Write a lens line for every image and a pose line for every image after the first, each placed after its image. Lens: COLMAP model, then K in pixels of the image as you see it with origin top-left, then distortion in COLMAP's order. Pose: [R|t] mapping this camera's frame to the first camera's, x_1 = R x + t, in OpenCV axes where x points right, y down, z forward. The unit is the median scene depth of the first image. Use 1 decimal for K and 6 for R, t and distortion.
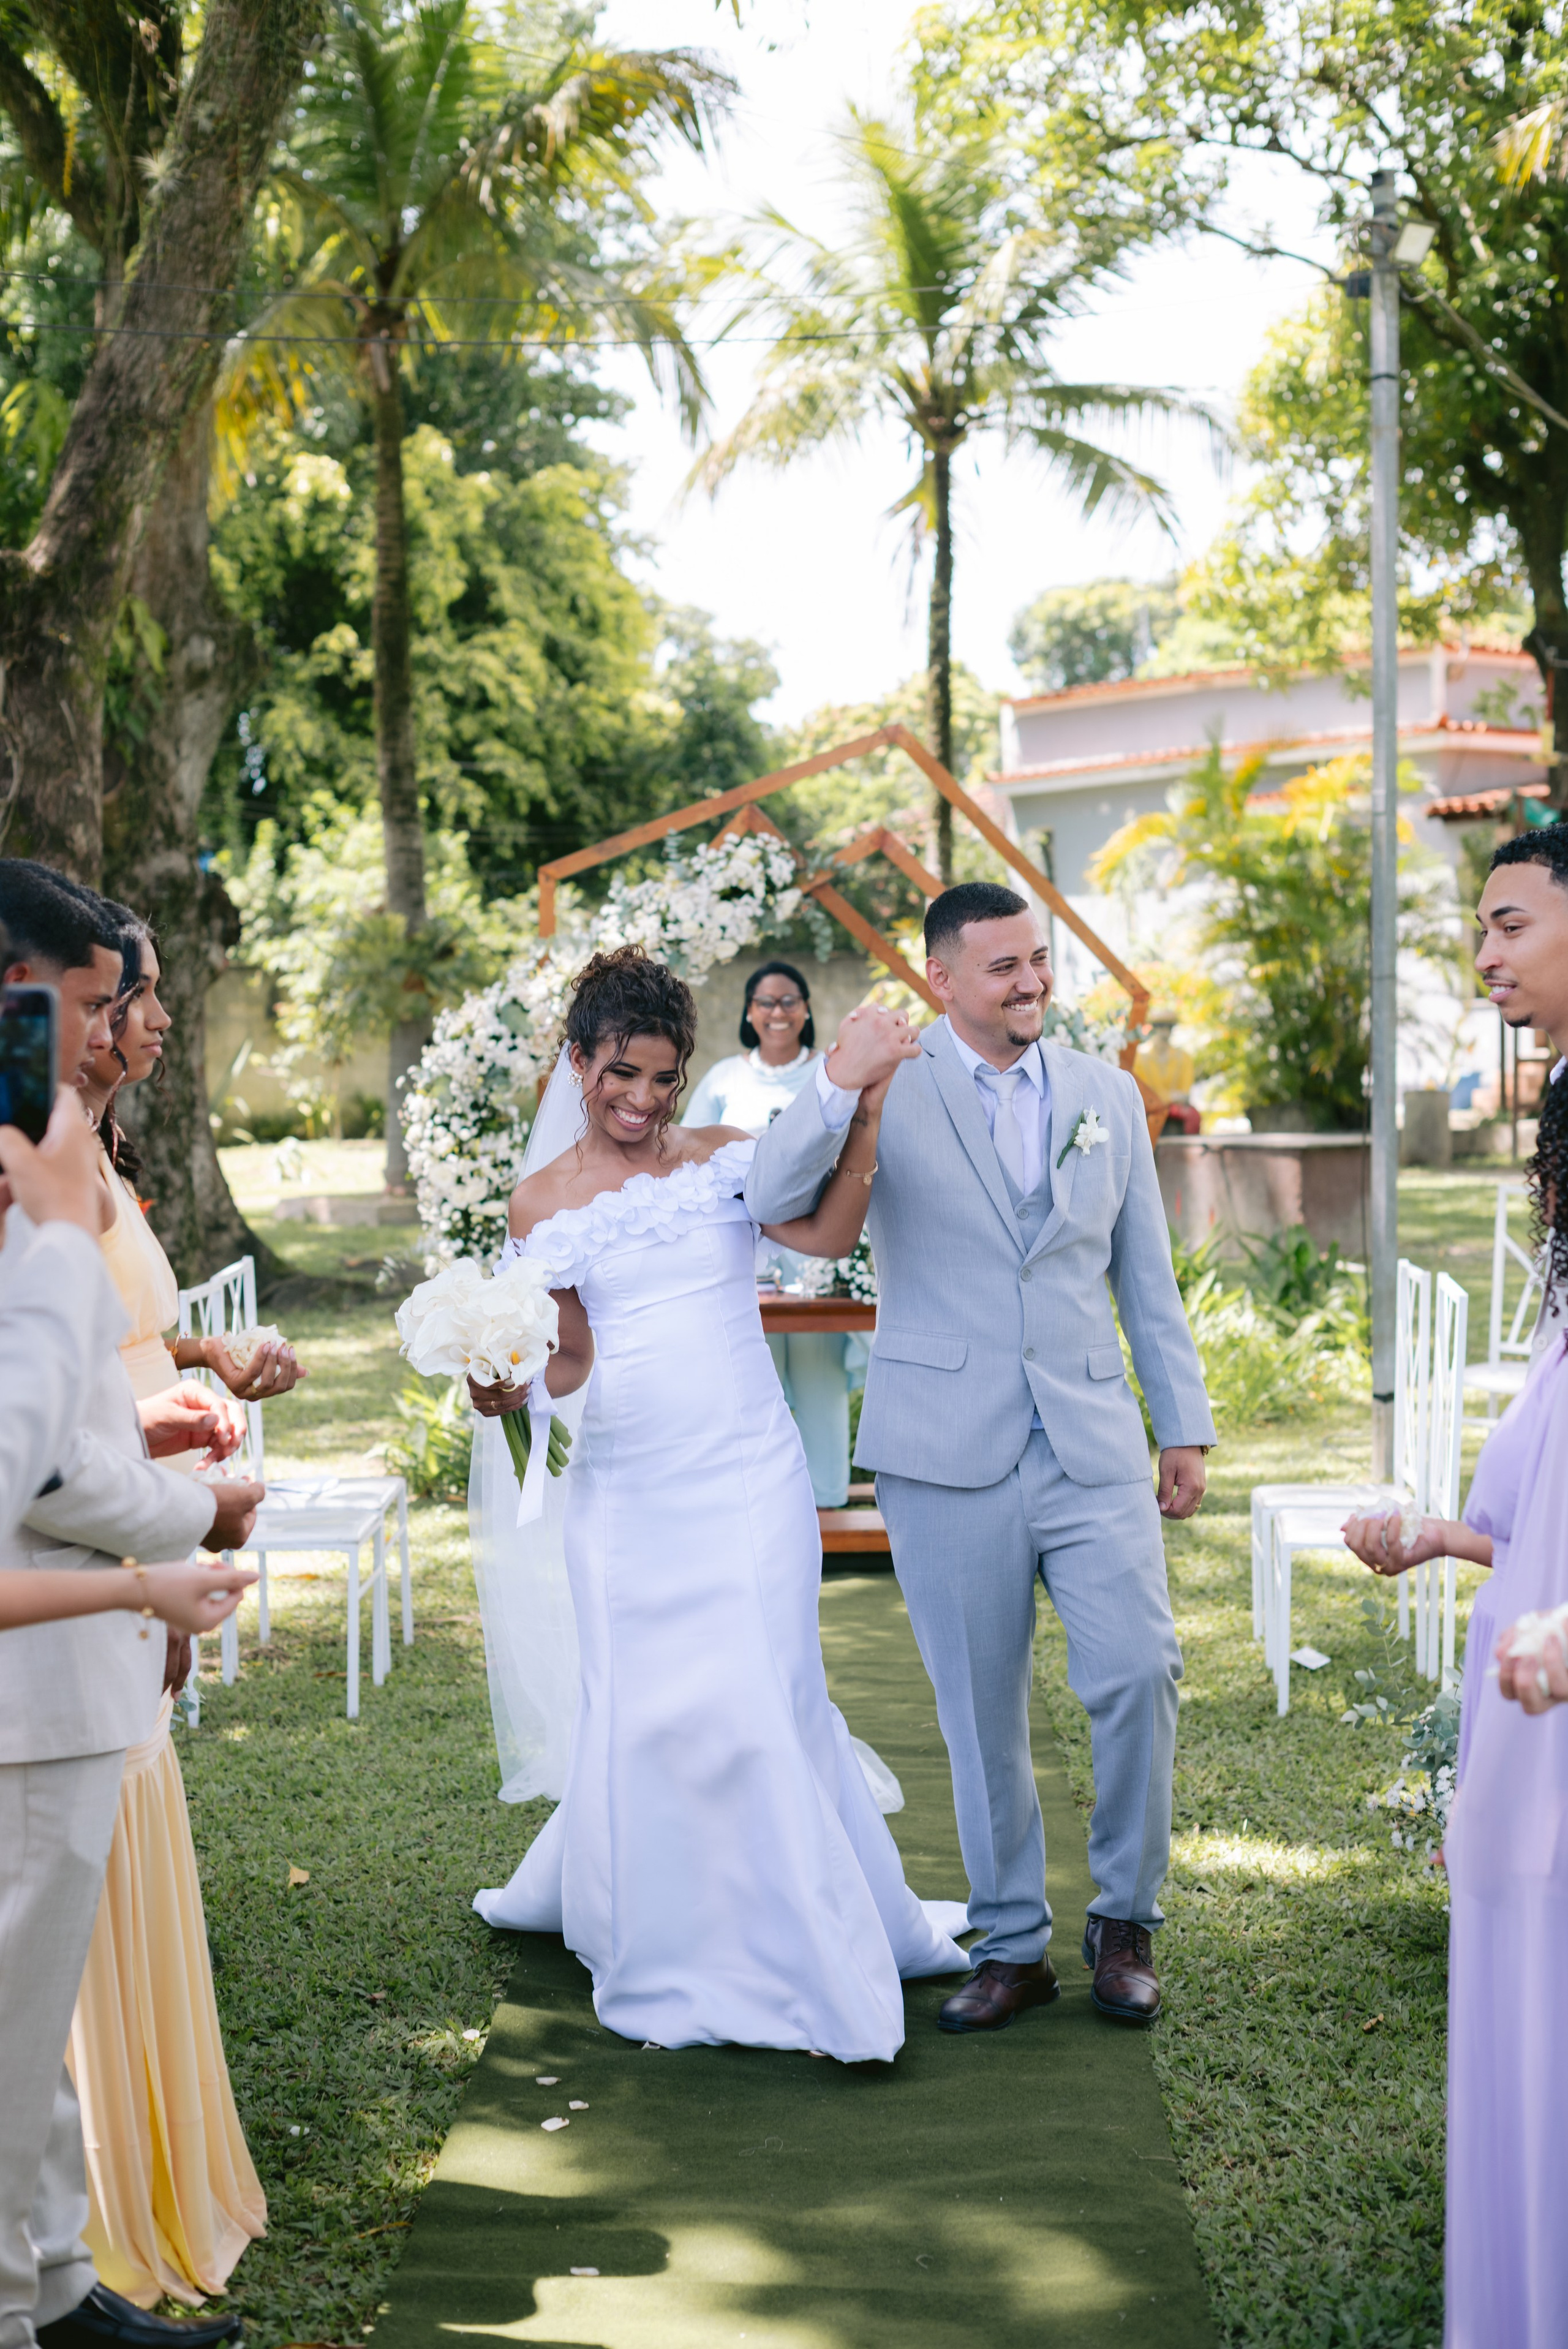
lens RADIAL K [[3349.9, 0, 784.0], [0, 3349.9, 1174.5], [0, 0, 1]] dist [0.000084, 0.000992]
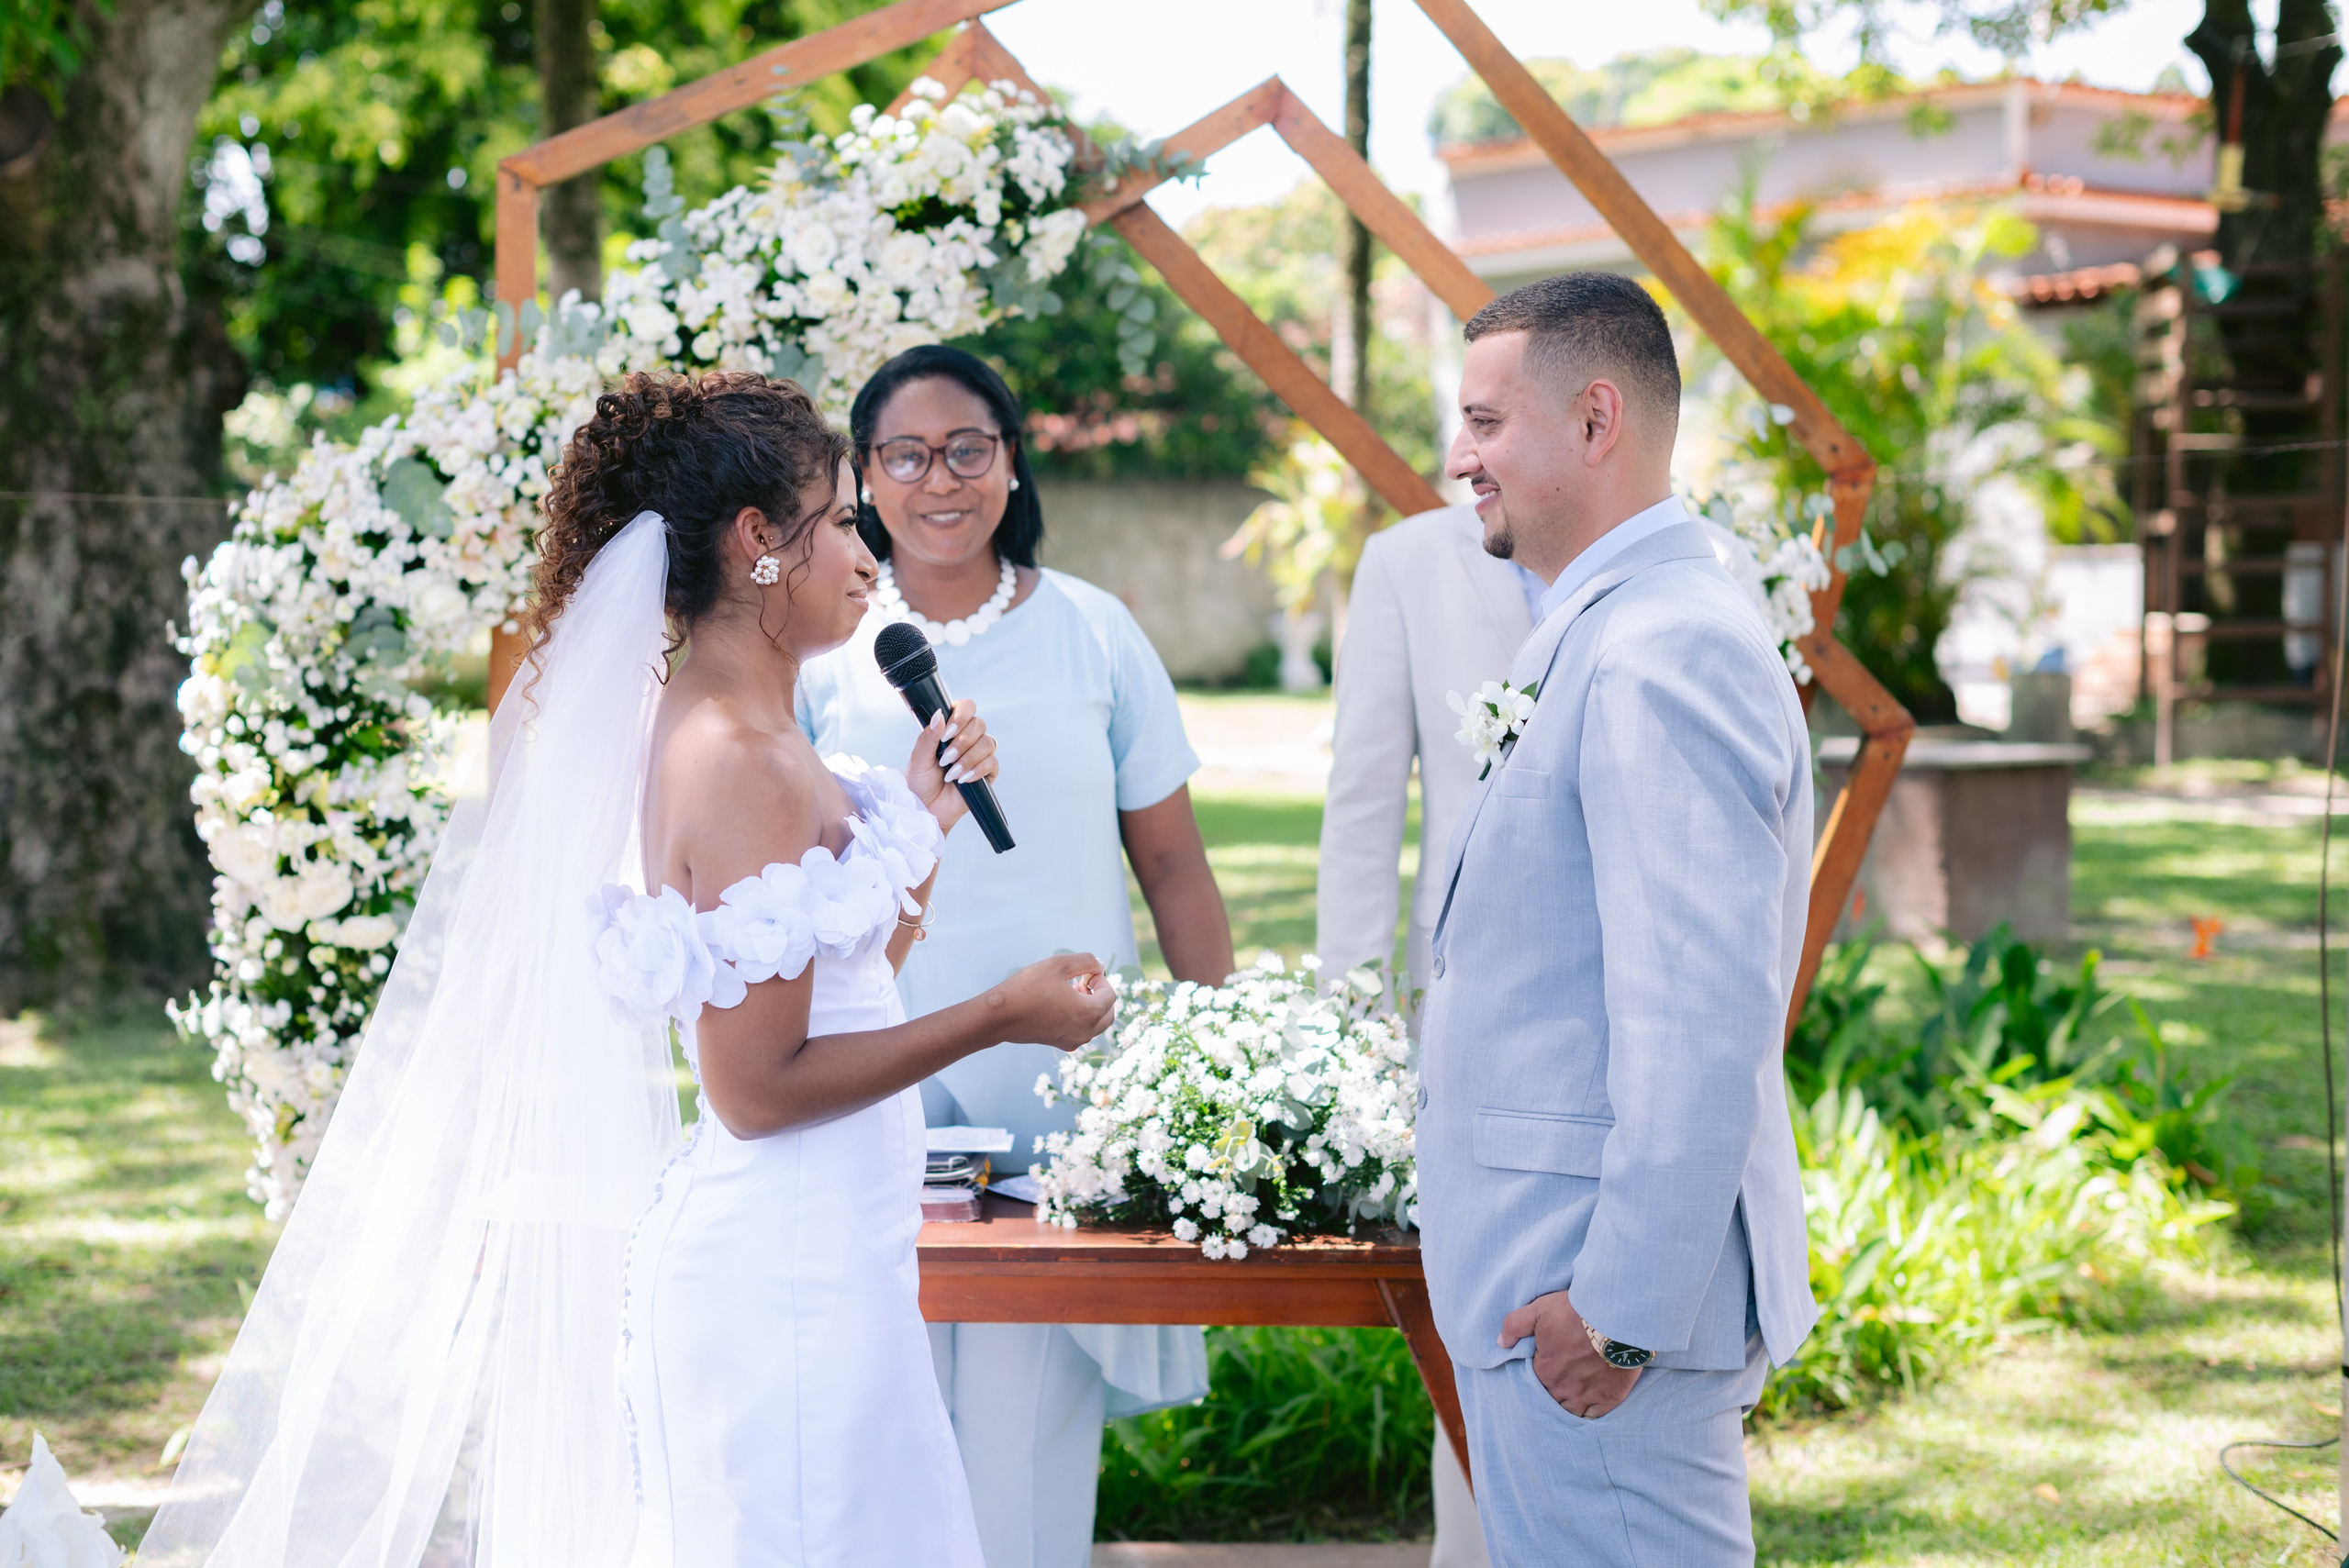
lens RADIAL K [[3568.5, 0, 1036.9], [0, 3568.5, 706.9], [0, 0, 1]] dist [0.000171, -0.045528]
pose [[0.999357, 0.018096, -0.030966, 0.018516], [-0.018242, 0.999824, -0.004439, -0.024201], [0.030880, 0.005001, 0.999511, 0.700868]]
